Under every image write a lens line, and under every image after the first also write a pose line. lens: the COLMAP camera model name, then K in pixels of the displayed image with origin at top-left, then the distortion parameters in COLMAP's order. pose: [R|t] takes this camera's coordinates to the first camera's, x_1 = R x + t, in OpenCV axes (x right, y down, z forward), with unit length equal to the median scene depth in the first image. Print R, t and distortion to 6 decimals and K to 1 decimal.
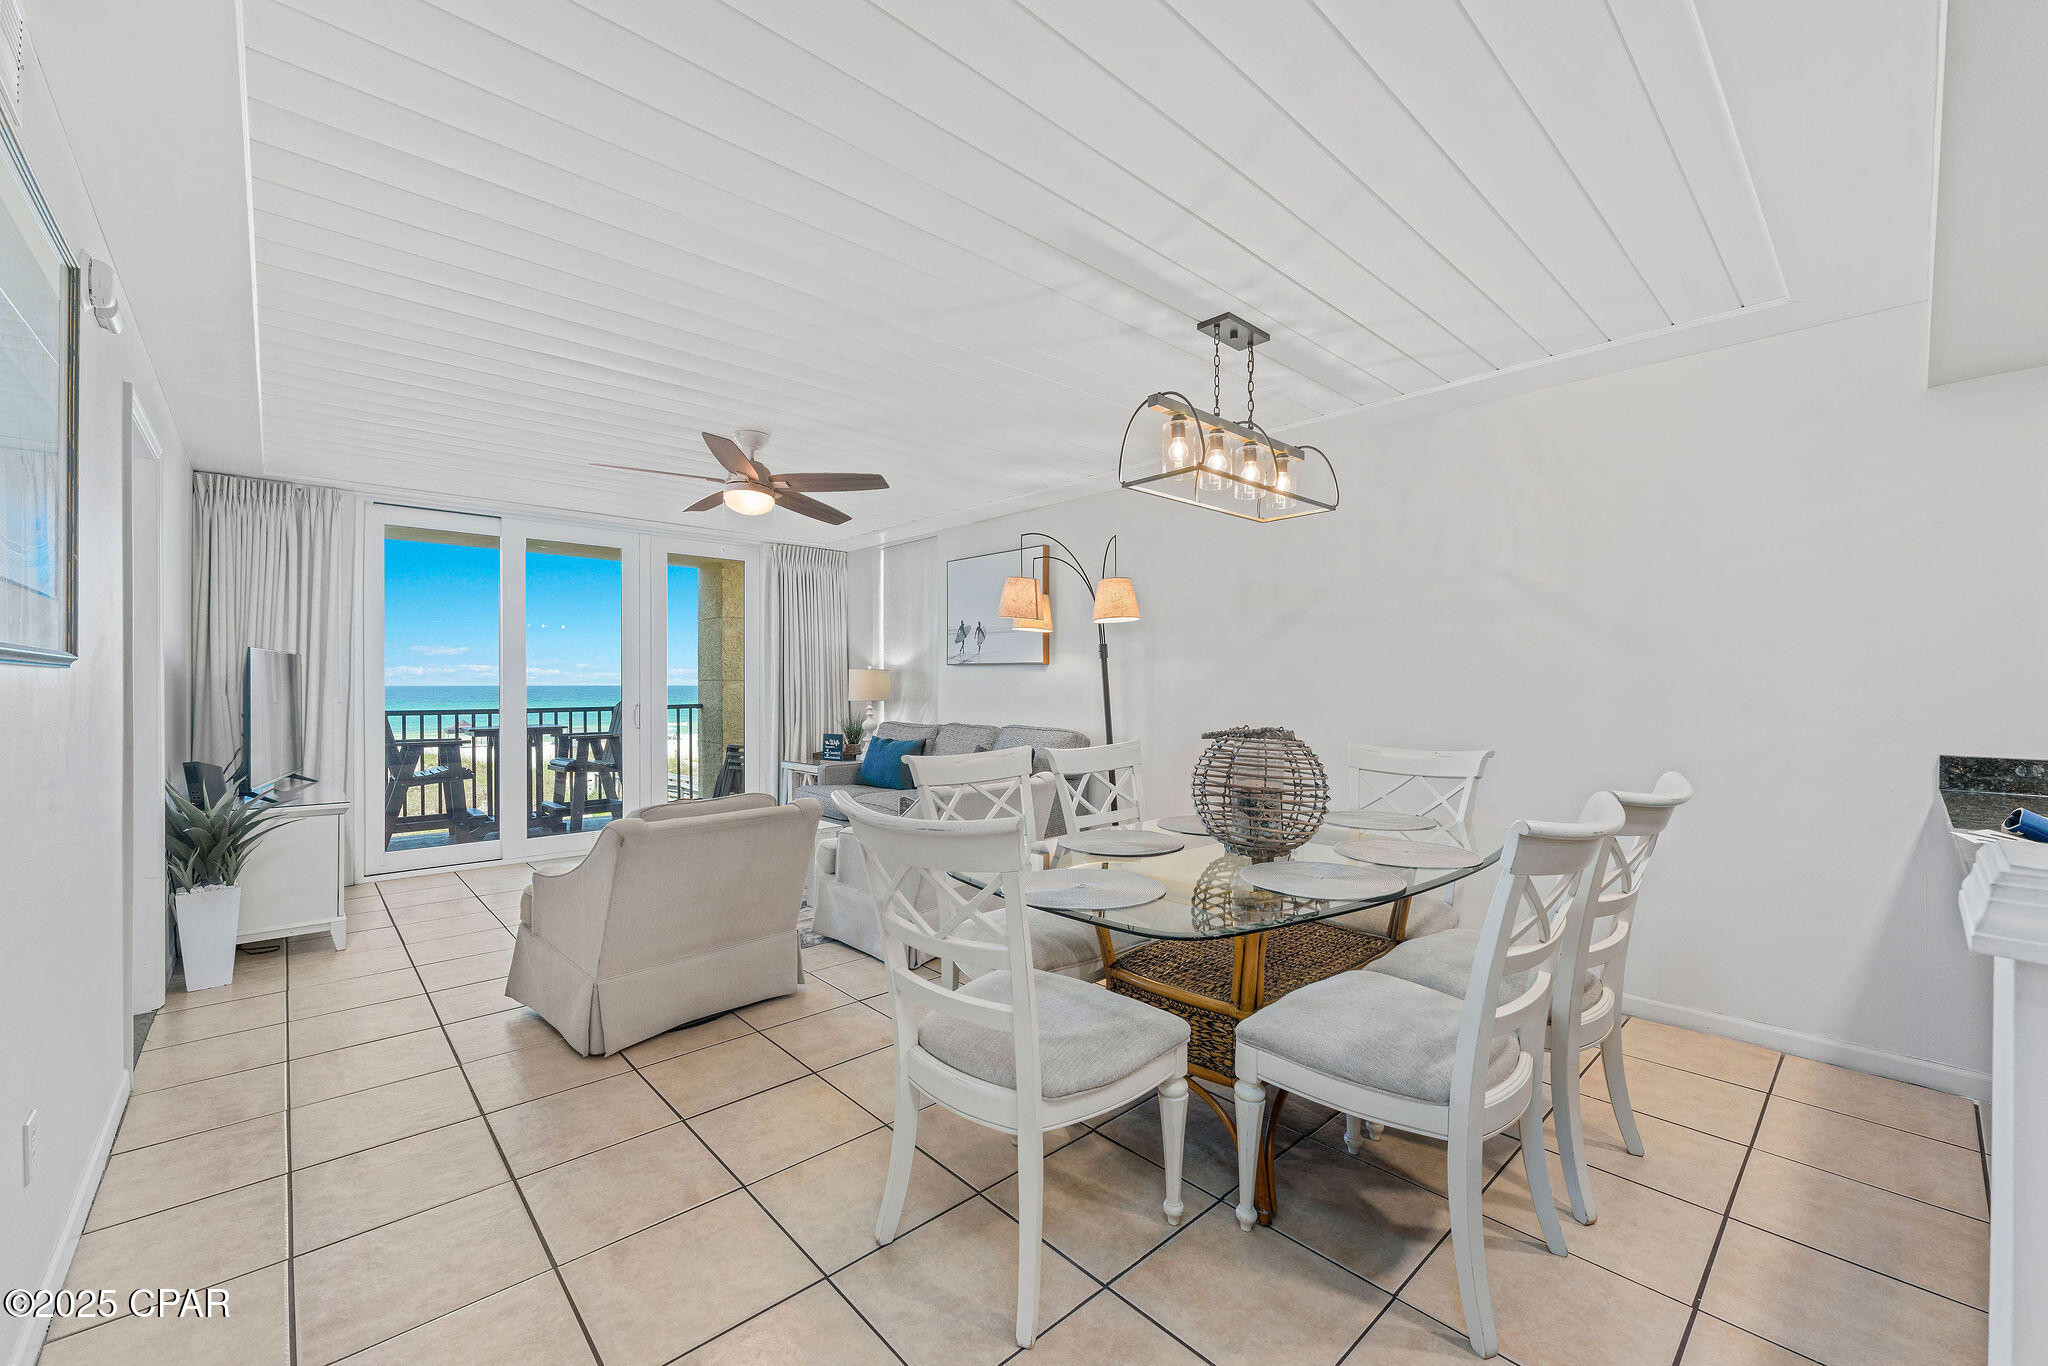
lens RADIAL K [[815.6, 0, 1015.2], [0, 815.6, 682.8], [0, 0, 1]] dist [0.000371, -0.000551]
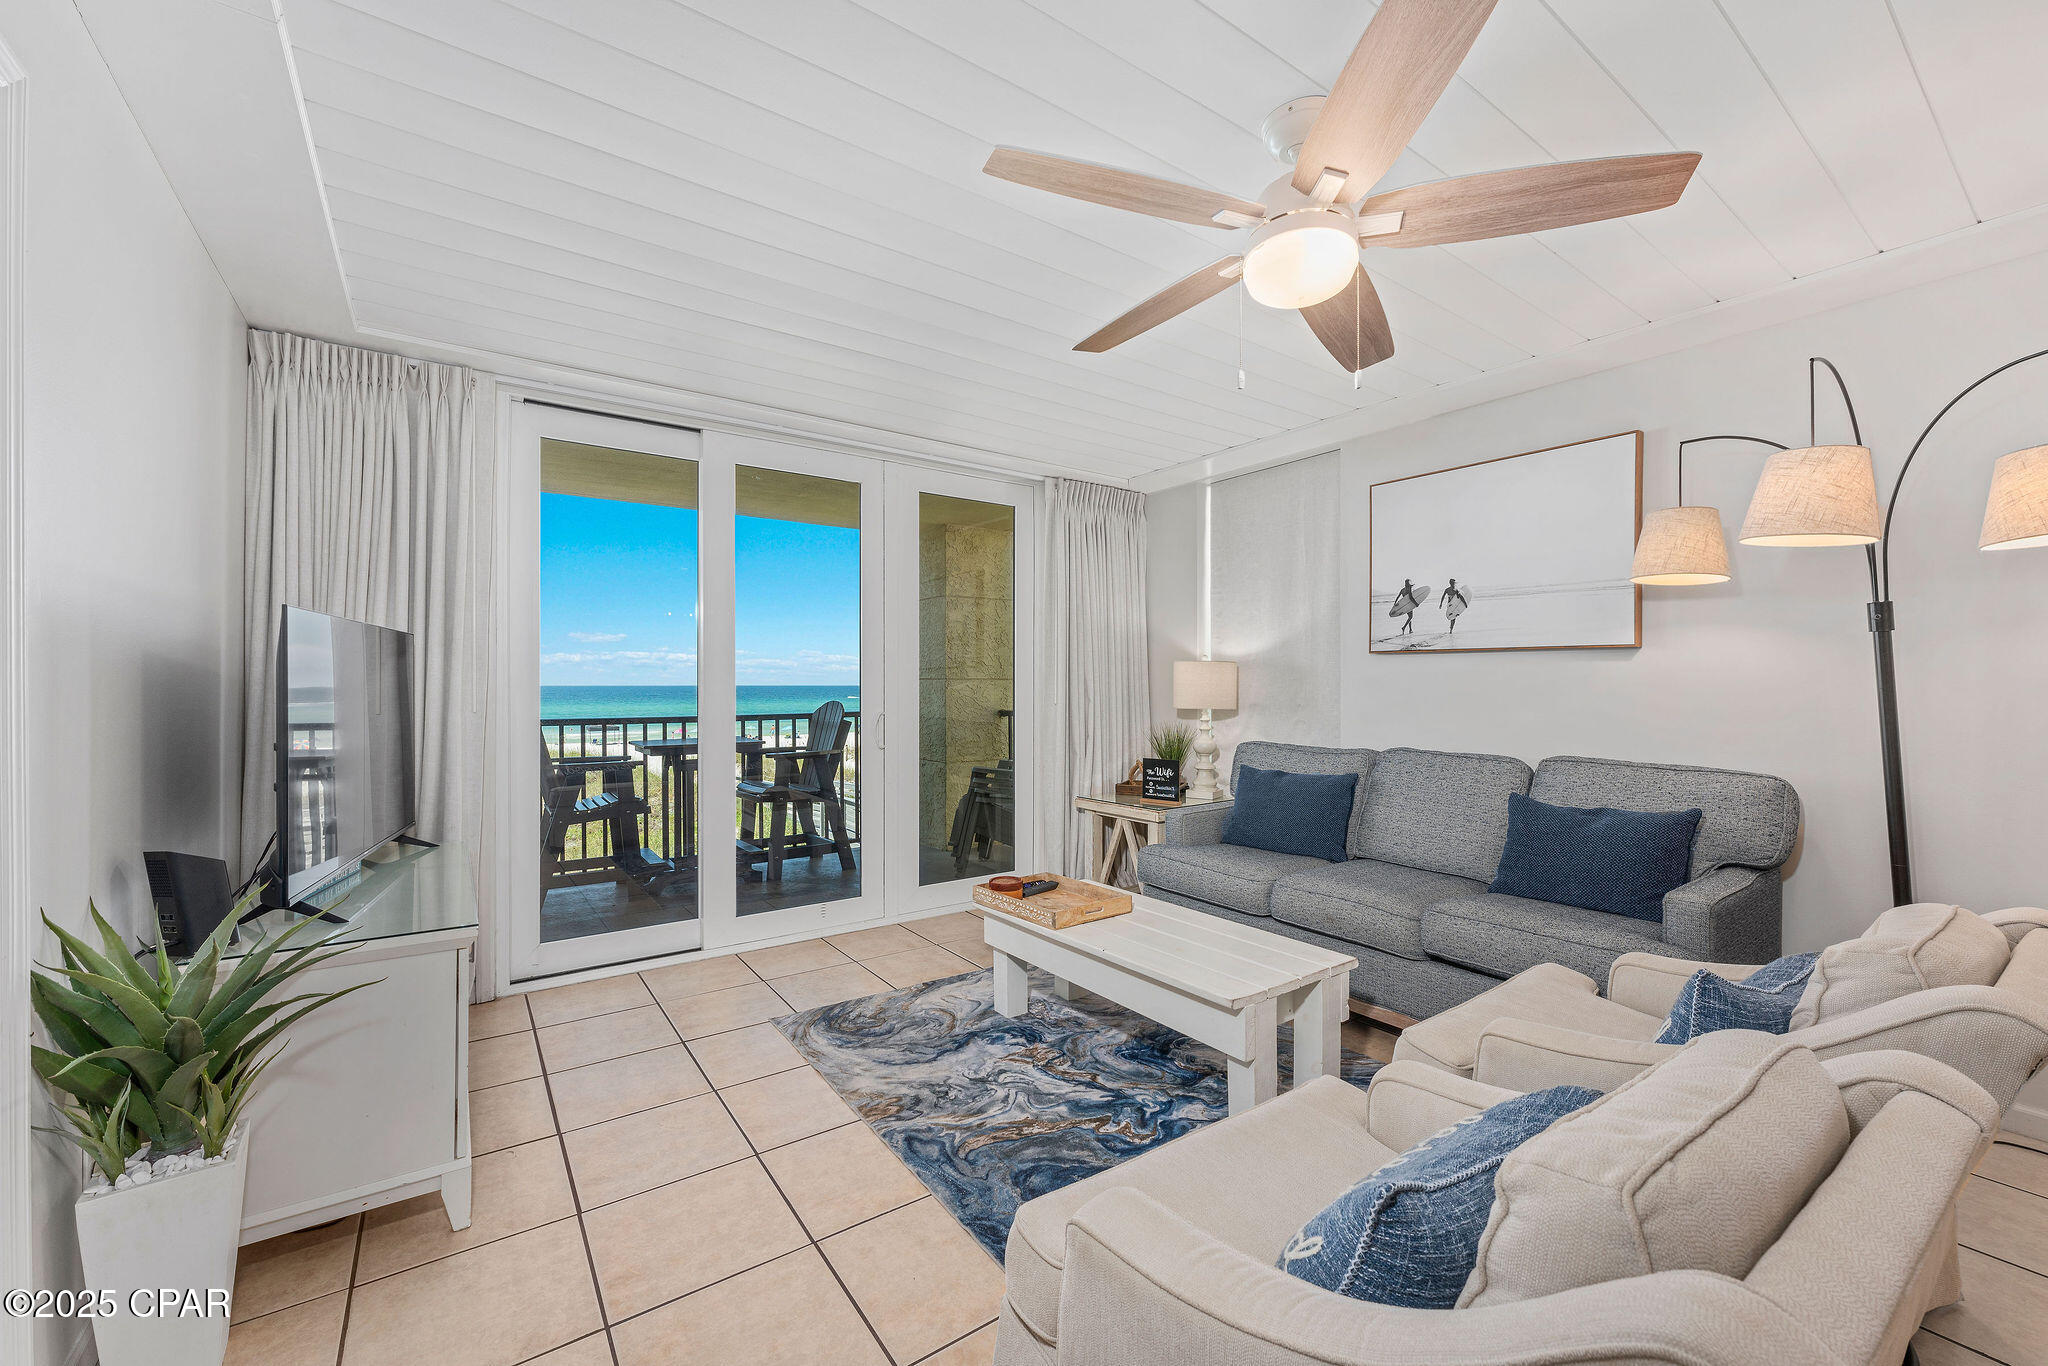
lens RADIAL K [[815.6, 0, 1012.8], [0, 815.6, 680.8], [0, 0, 1]] dist [0.000371, -0.000551]
pose [[0.991869, -0.001555, -0.127251, -0.282930], [0.001070, 0.999992, -0.003873, 0.001792], [0.127256, 0.003706, 0.991863, 0.360273]]
